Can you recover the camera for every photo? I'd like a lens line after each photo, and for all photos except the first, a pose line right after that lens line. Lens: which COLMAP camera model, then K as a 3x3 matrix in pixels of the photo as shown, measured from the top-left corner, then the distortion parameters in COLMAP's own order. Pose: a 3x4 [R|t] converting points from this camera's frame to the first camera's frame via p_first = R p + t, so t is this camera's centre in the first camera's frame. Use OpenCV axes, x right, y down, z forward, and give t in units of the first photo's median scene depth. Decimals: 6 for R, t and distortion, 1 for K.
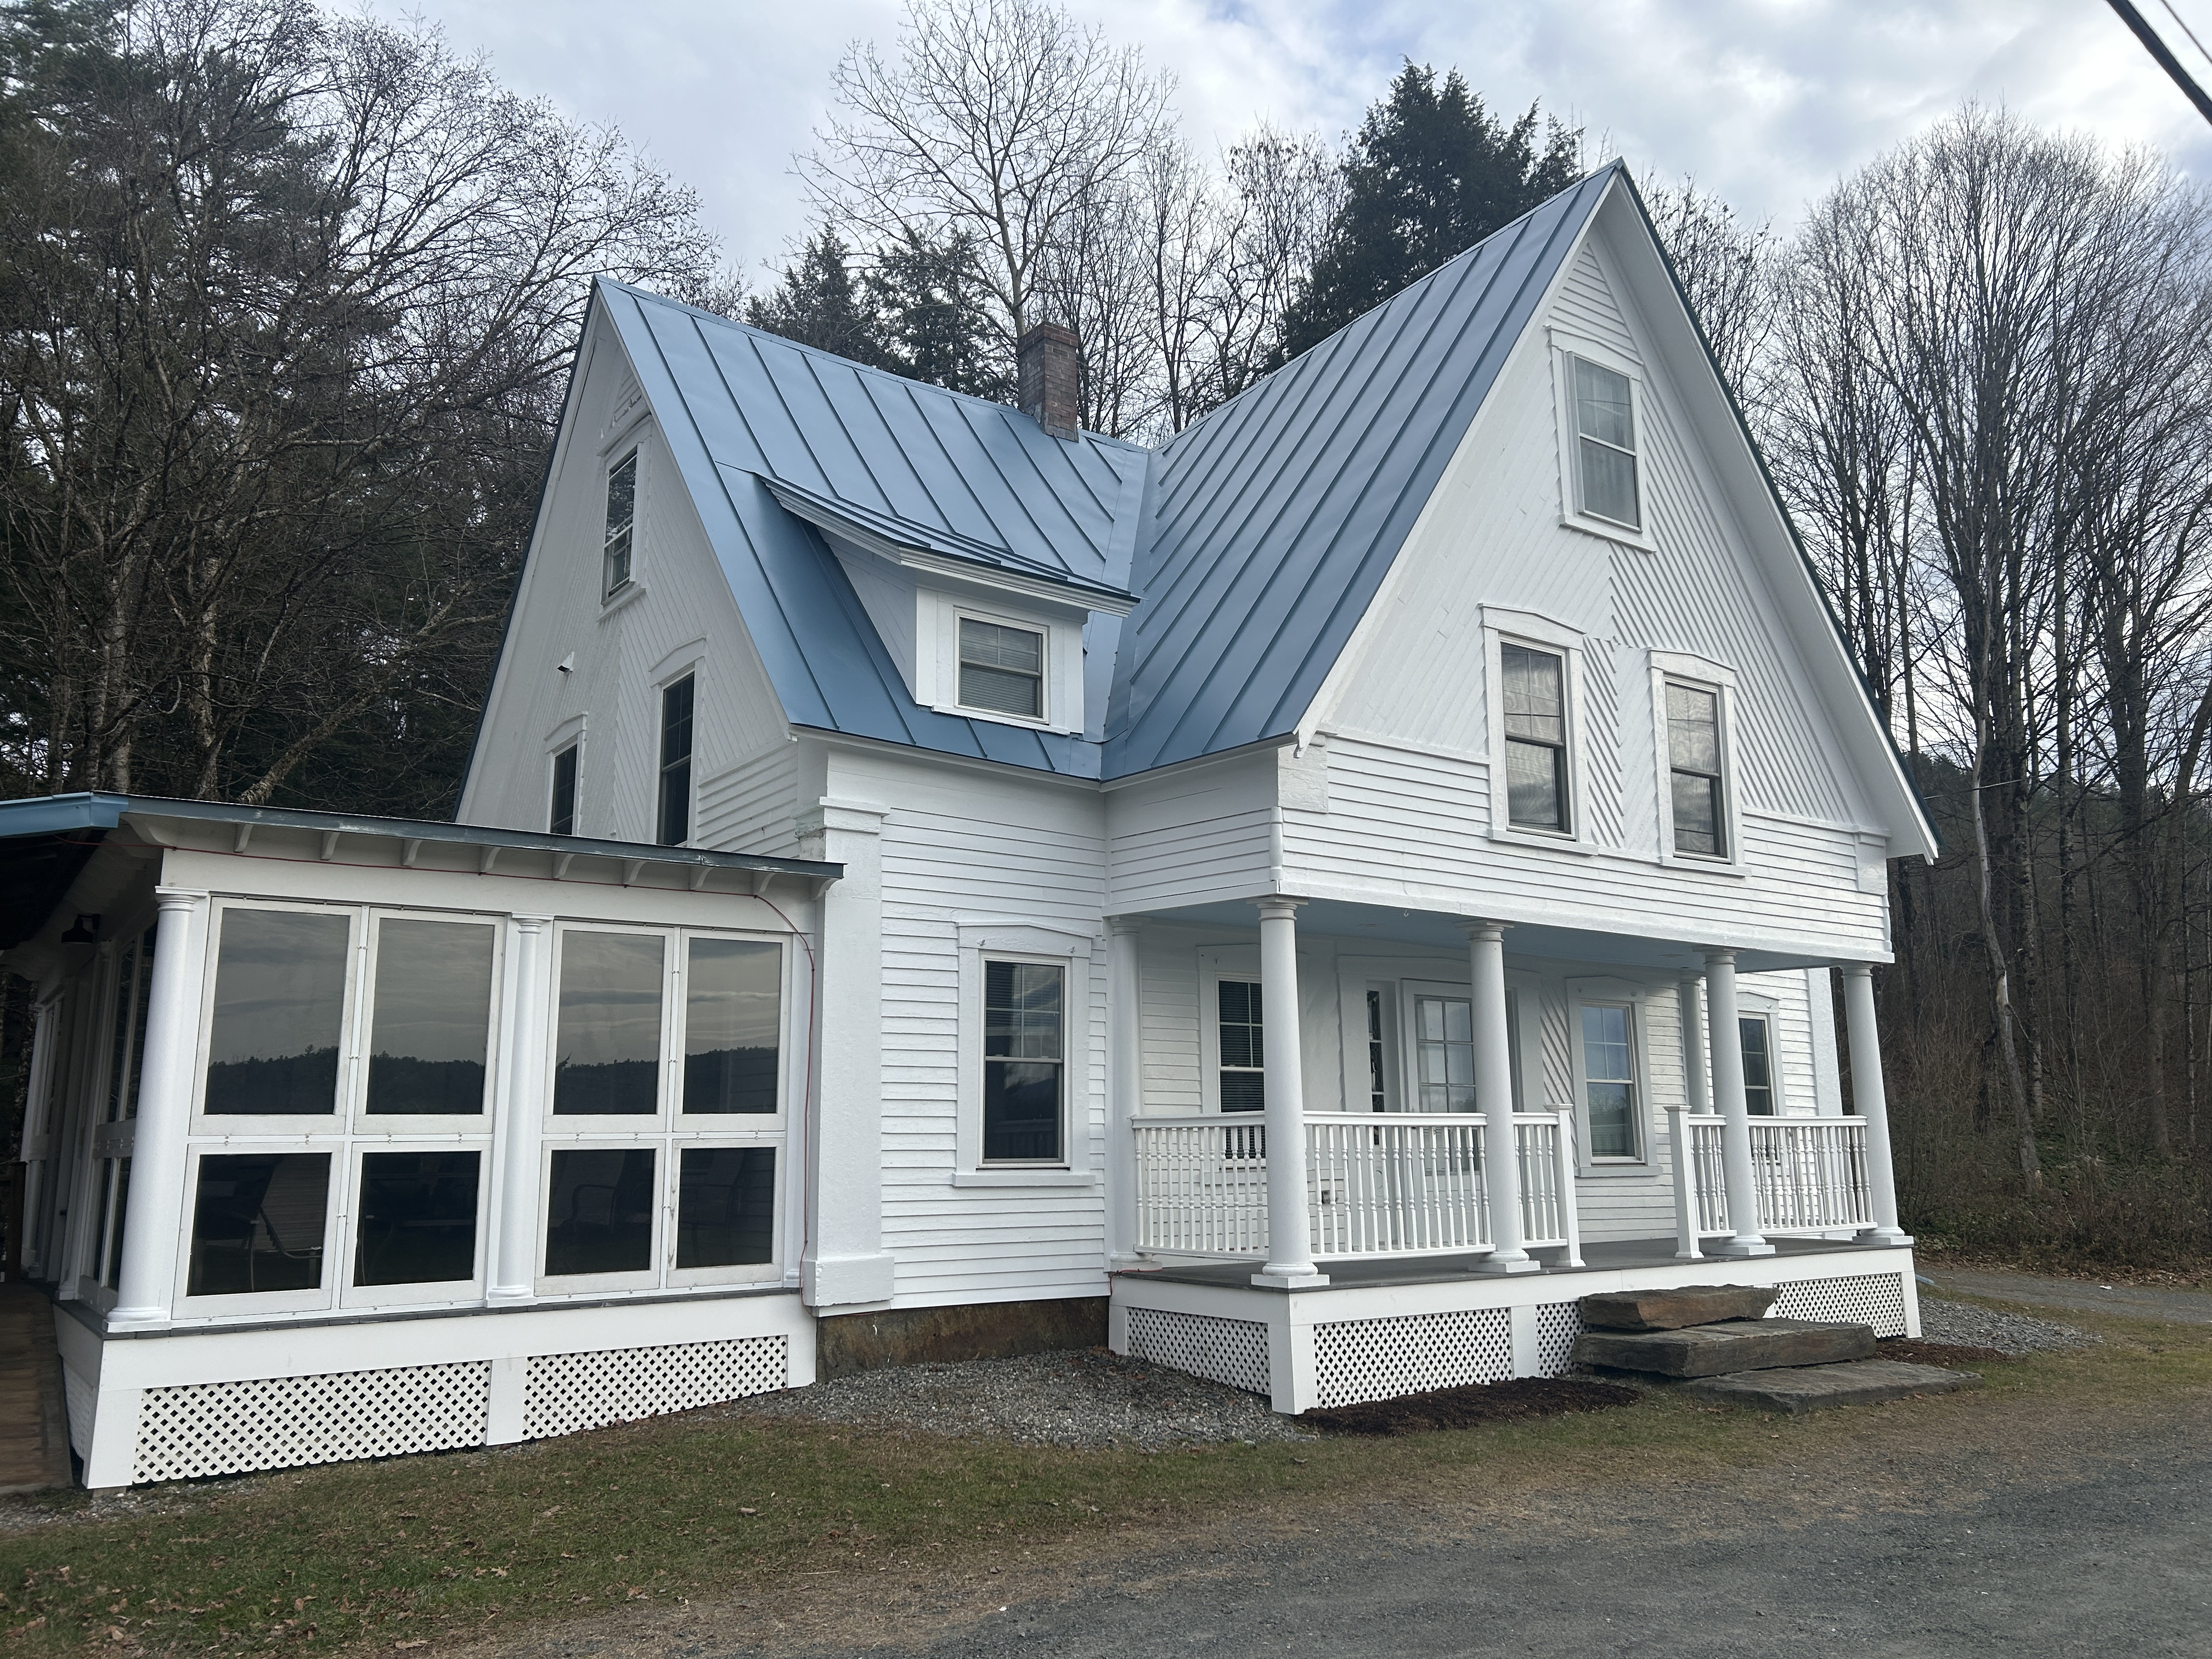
lens RADIAL K [[1650.5, 0, 1106.0], [0, 1650.5, 829.5], [0, 0, 1]] dist [0.061486, -0.057953]
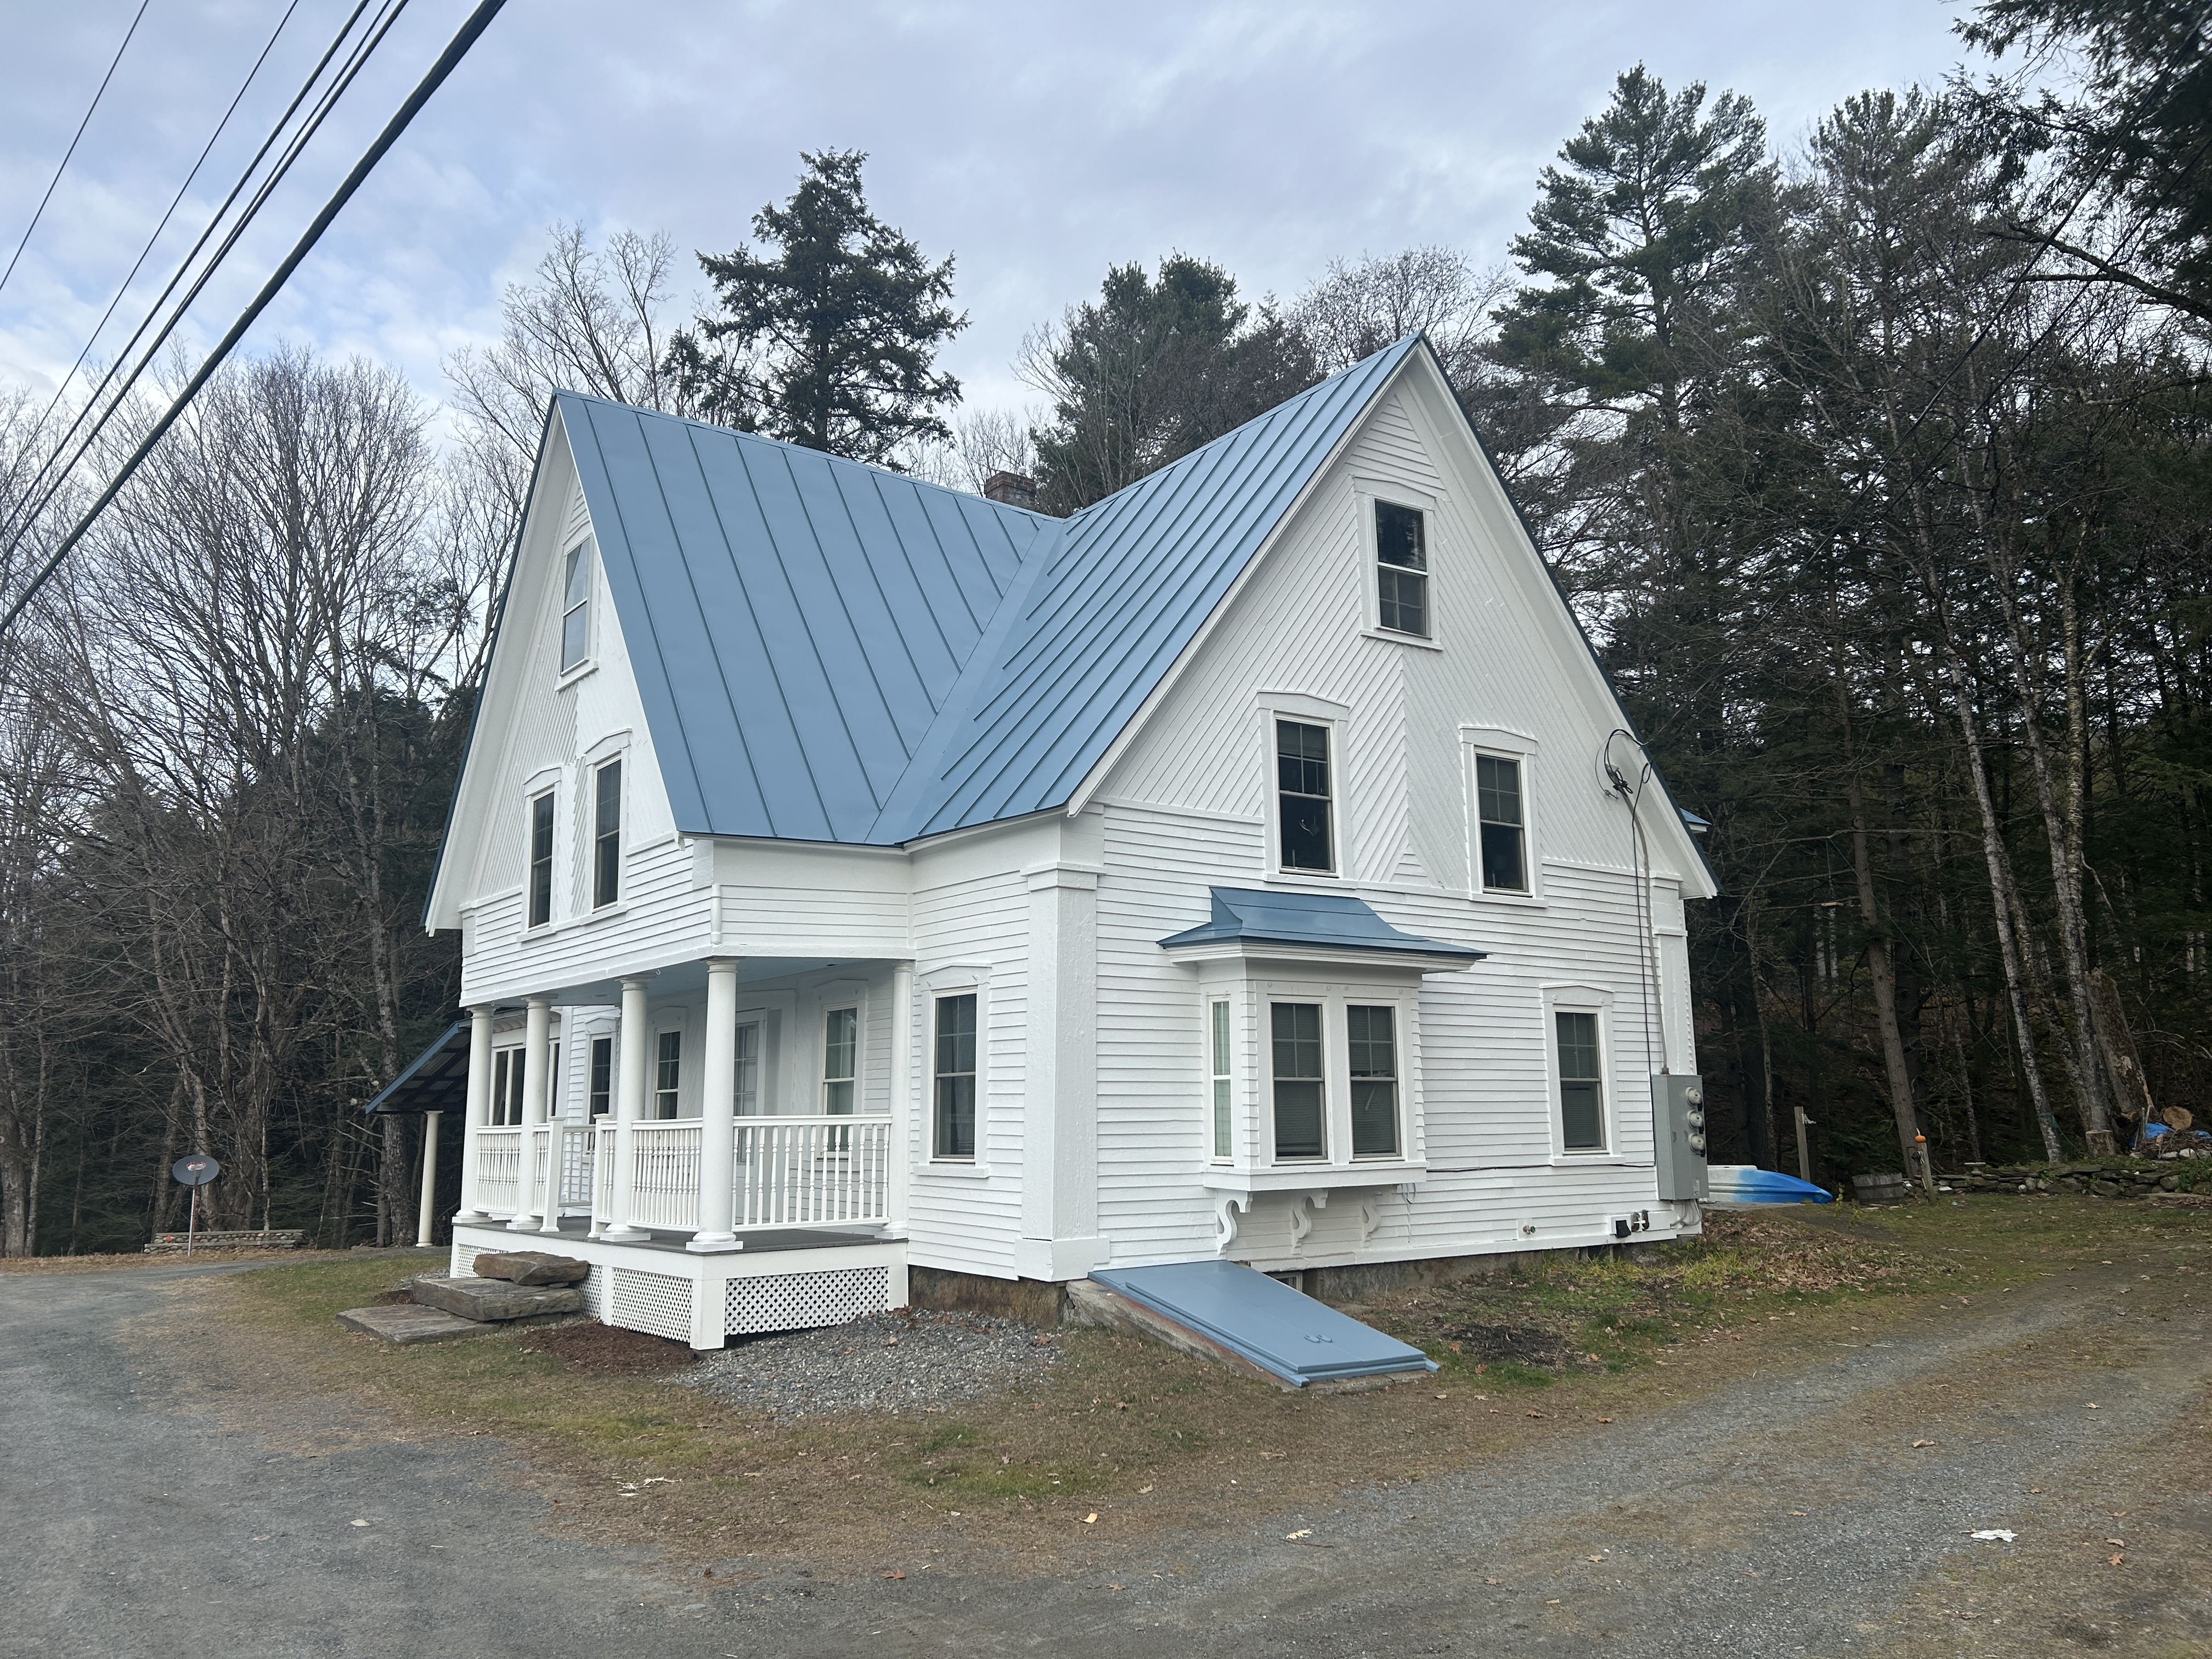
lens RADIAL K [[1650.5, 0, 1106.0], [0, 1650.5, 829.5], [0, 0, 1]] dist [0.061486, -0.057953]
pose [[0.017898, -0.165768, -0.986002, 1.771709], [0.200912, 0.966642, -0.158866, 0.256970], [0.979446, -0.195256, 0.050606, 1.486822]]
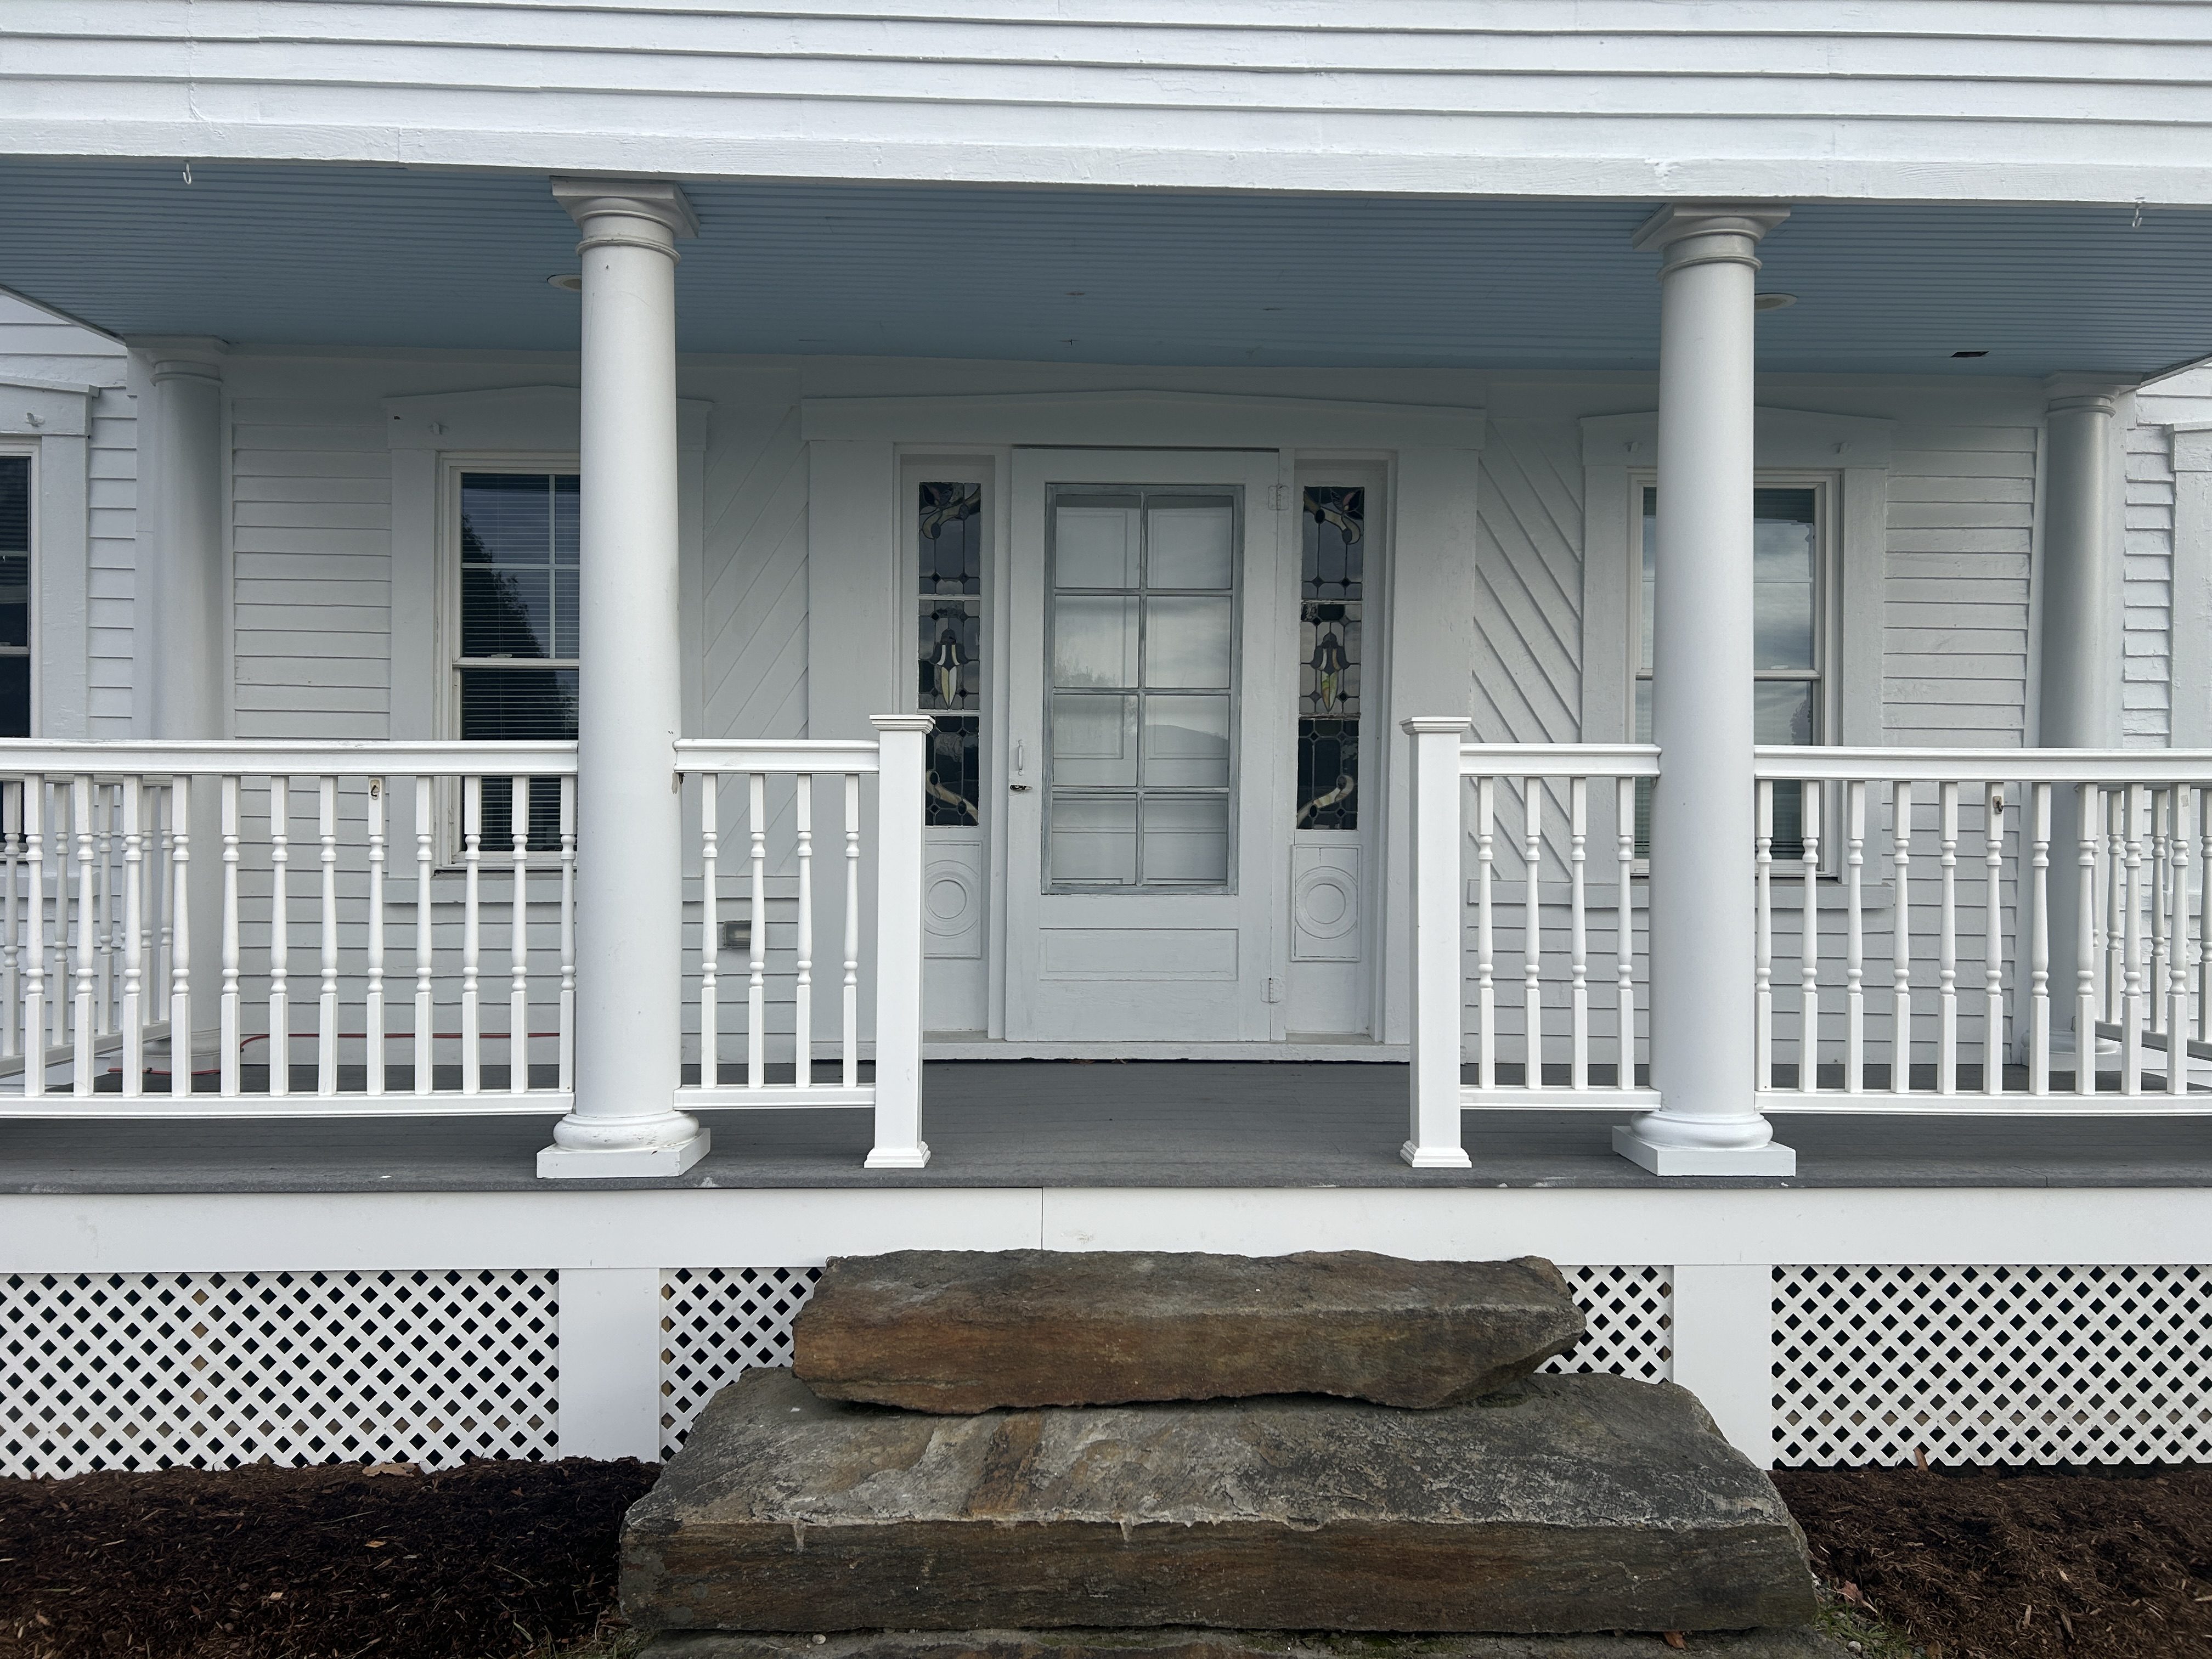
lens RADIAL K [[1650.5, 0, 1106.0], [0, 1650.5, 829.5], [0, 0, 1]] dist [0.061486, -0.057953]
pose [[0.827098, 0.017774, -0.561776, 0.525494], [0.092720, 0.981491, 0.167565, 0.139657], [0.554356, -0.190681, 0.810142, 0.765710]]
